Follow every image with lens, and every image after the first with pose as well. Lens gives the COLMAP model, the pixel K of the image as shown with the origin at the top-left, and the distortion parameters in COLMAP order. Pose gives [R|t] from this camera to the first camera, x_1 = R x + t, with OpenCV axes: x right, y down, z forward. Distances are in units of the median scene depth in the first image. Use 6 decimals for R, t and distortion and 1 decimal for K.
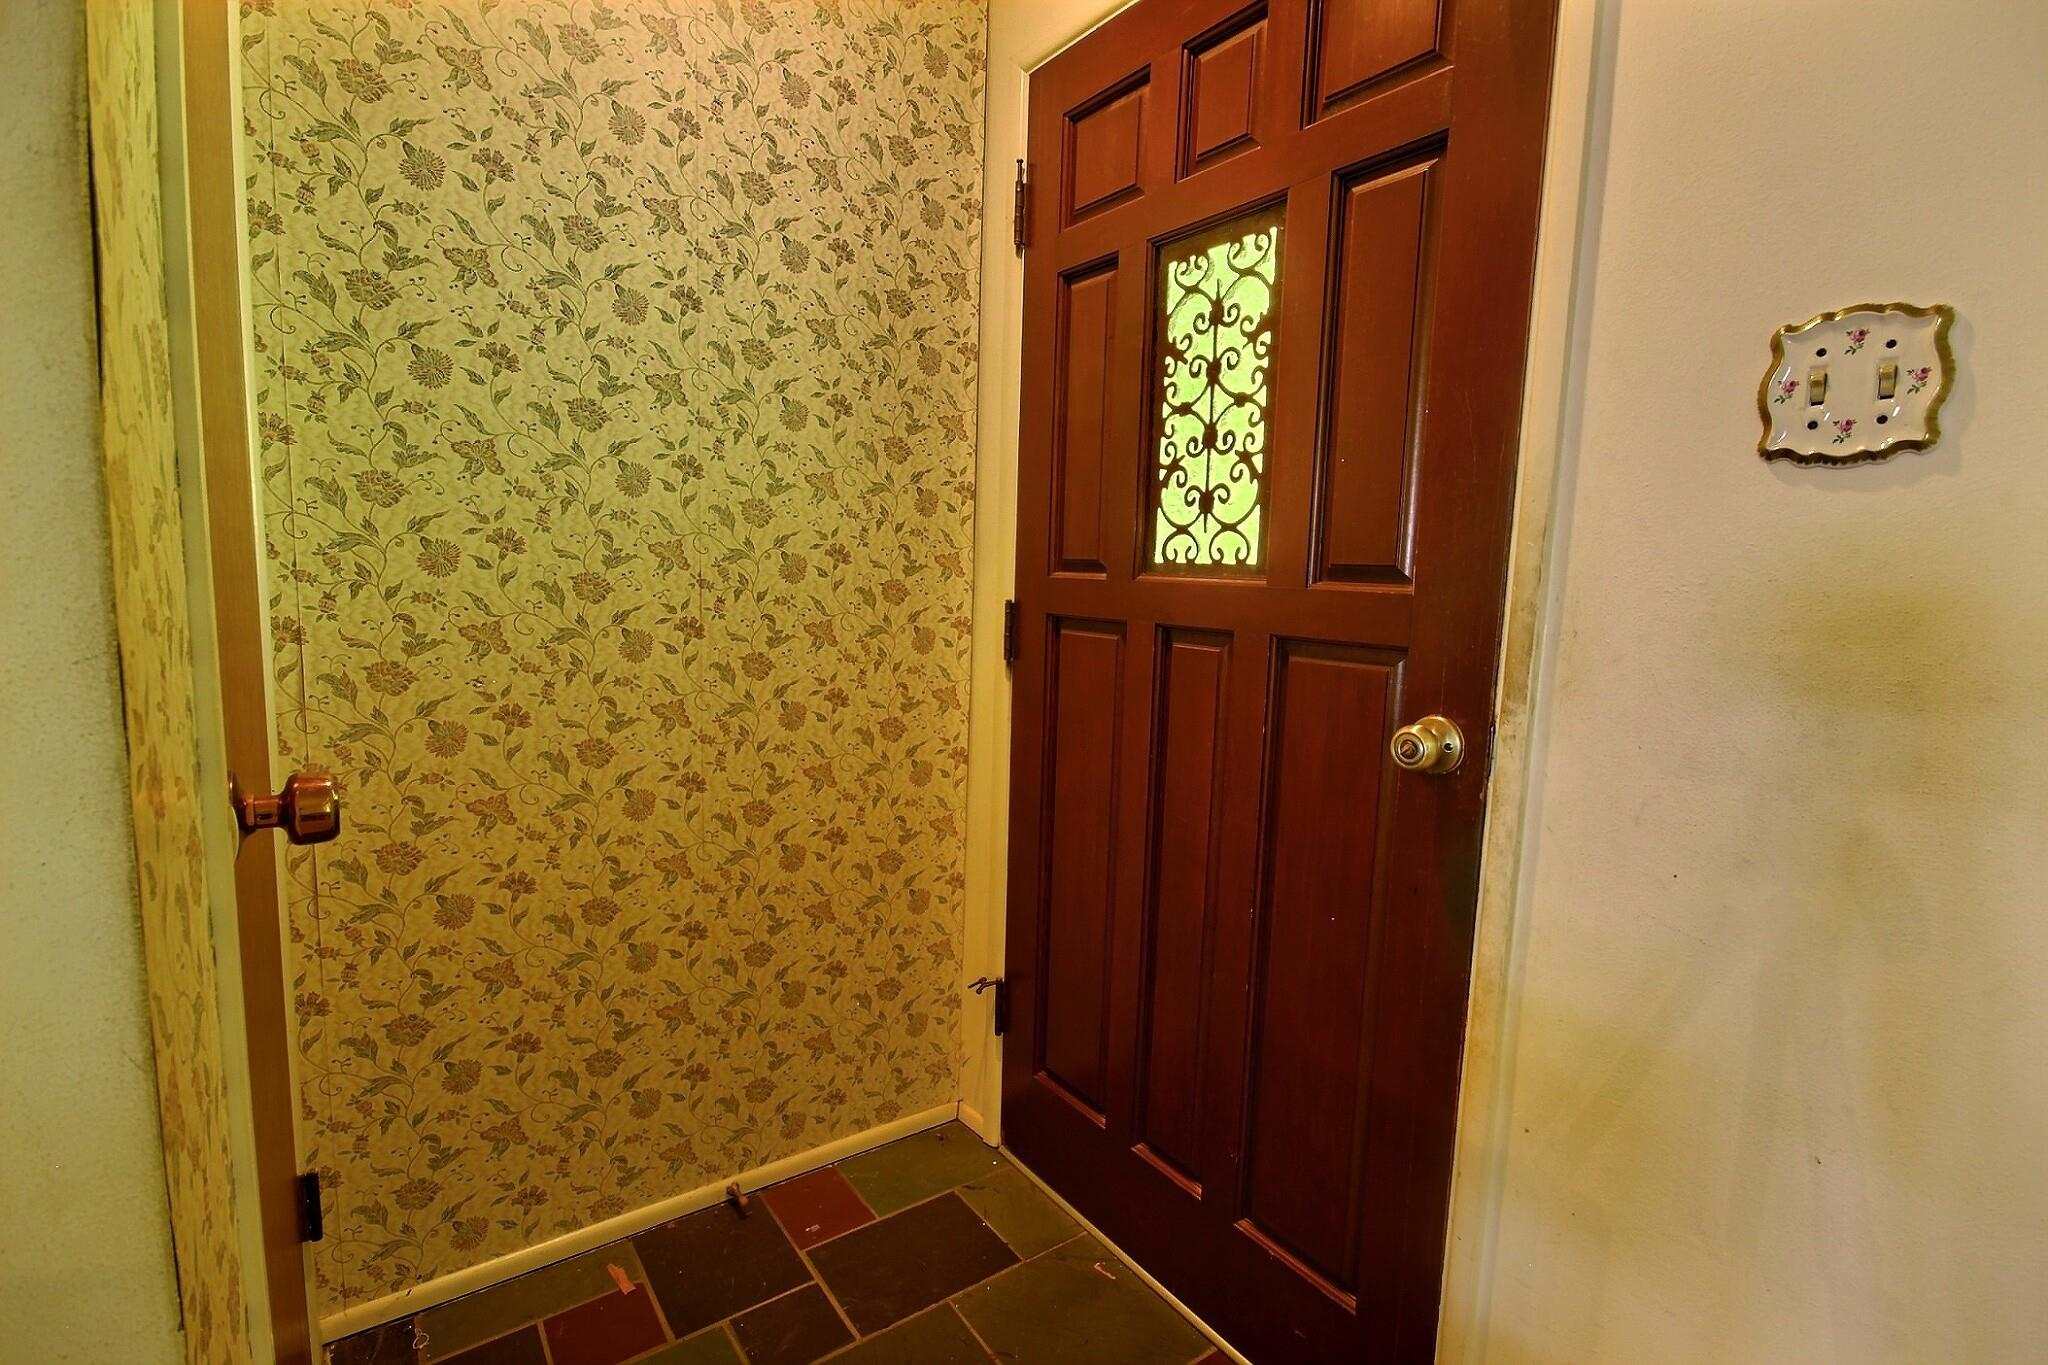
lens RADIAL K [[952.4, 0, 1022.6], [0, 952.4, 690.0], [0, 0, 1]] dist [-0.007673, 0.001689]
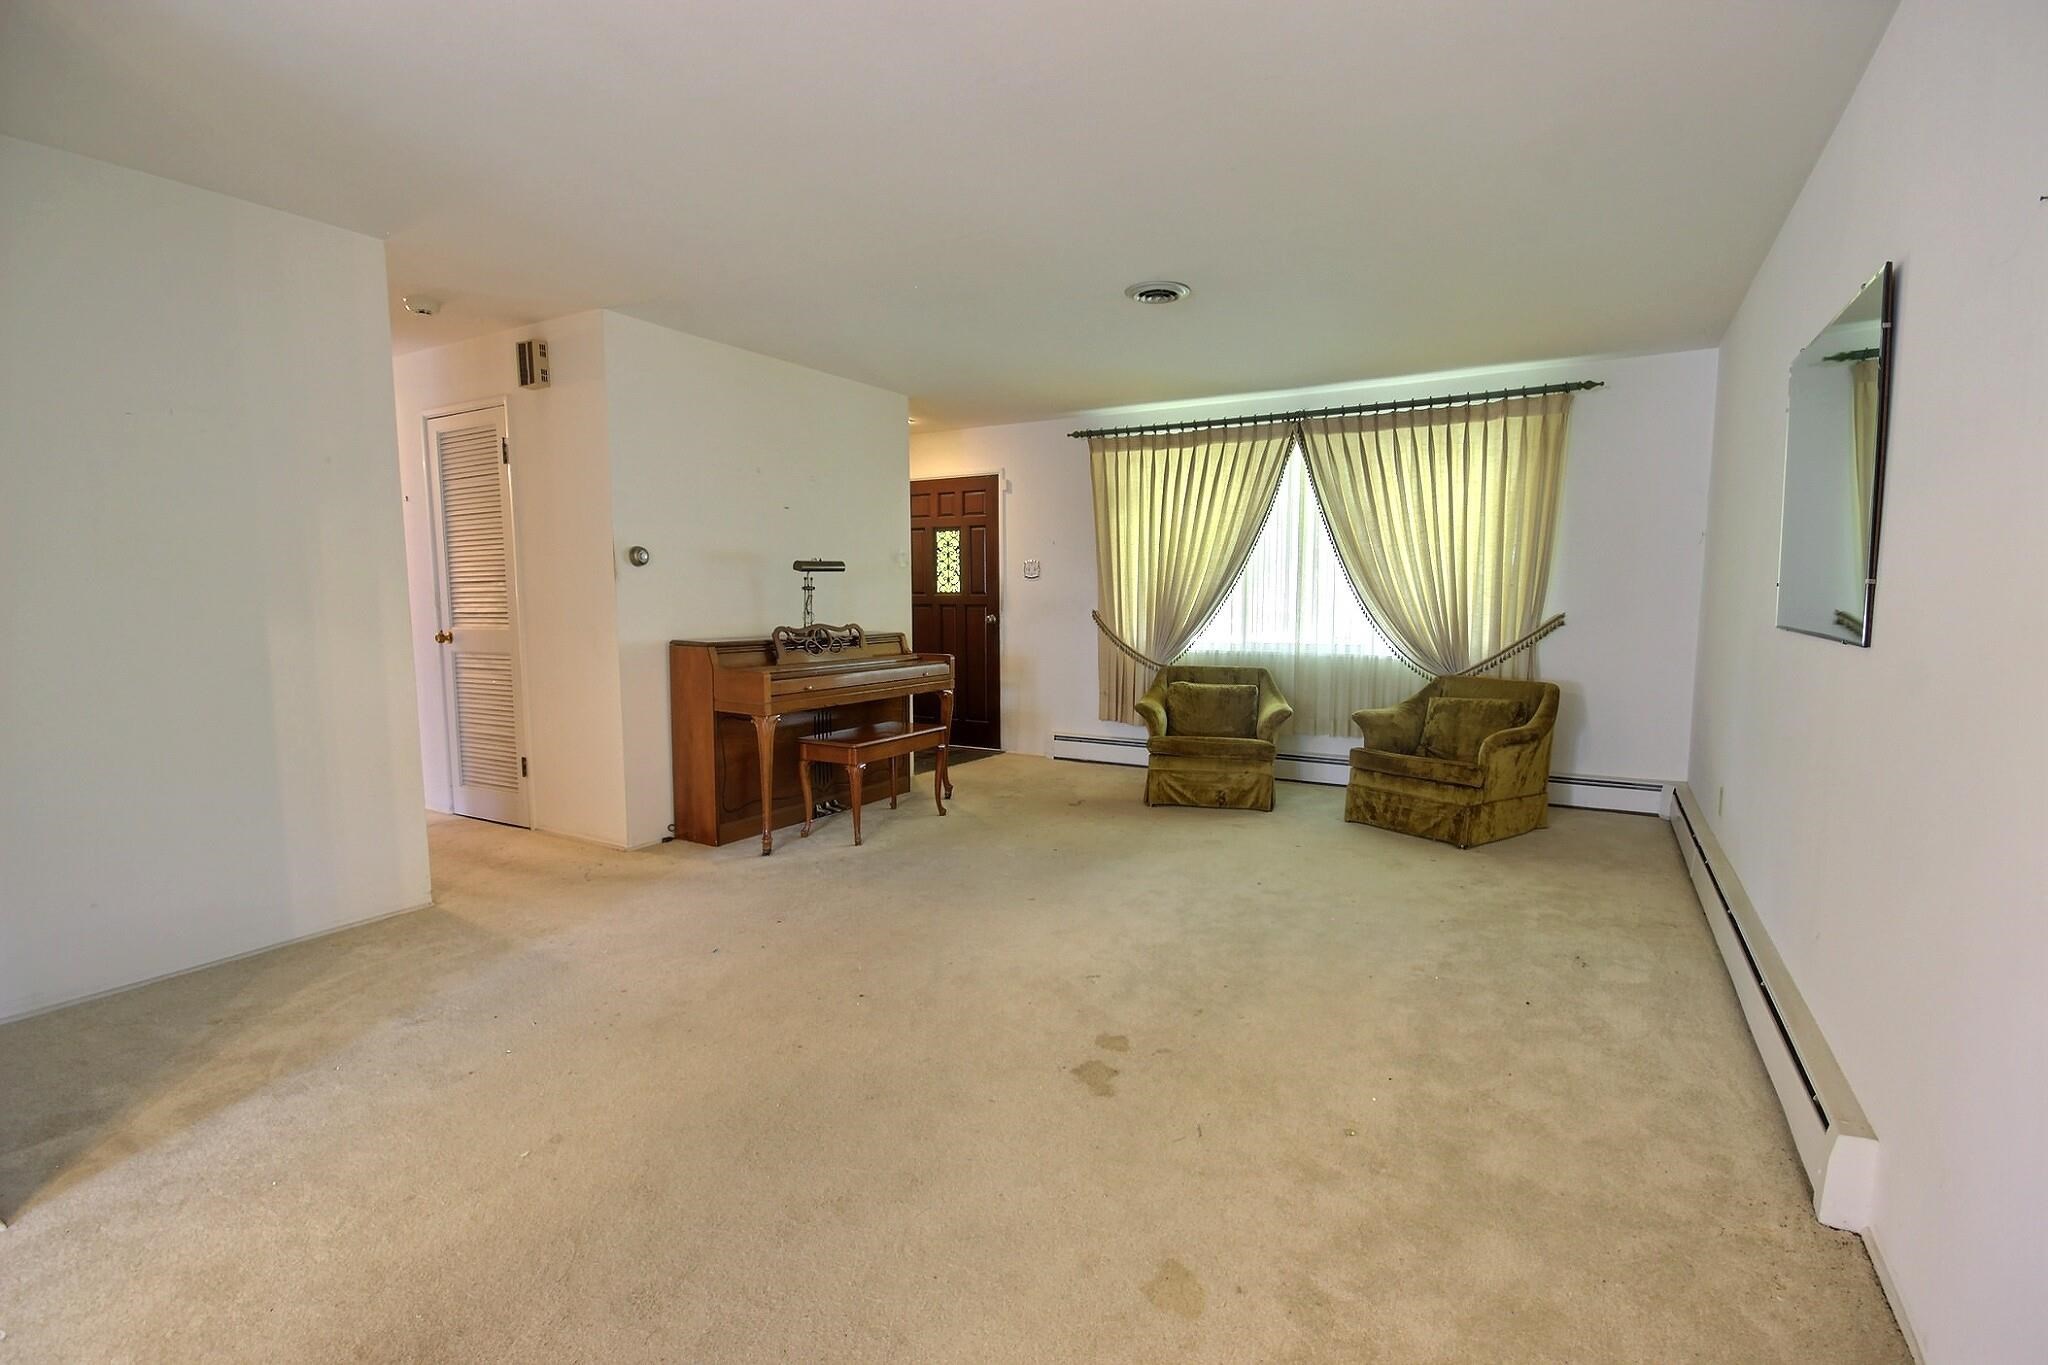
lens RADIAL K [[952.4, 0, 1023.4], [0, 952.4, 692.2], [0, 0, 1]] dist [-0.007673, 0.001689]
pose [[0.913970, -0.072672, 0.399222, -1.573064], [0.076445, 0.997053, 0.006488, 0.416006], [-0.398517, 0.024588, 0.916831, -3.963533]]
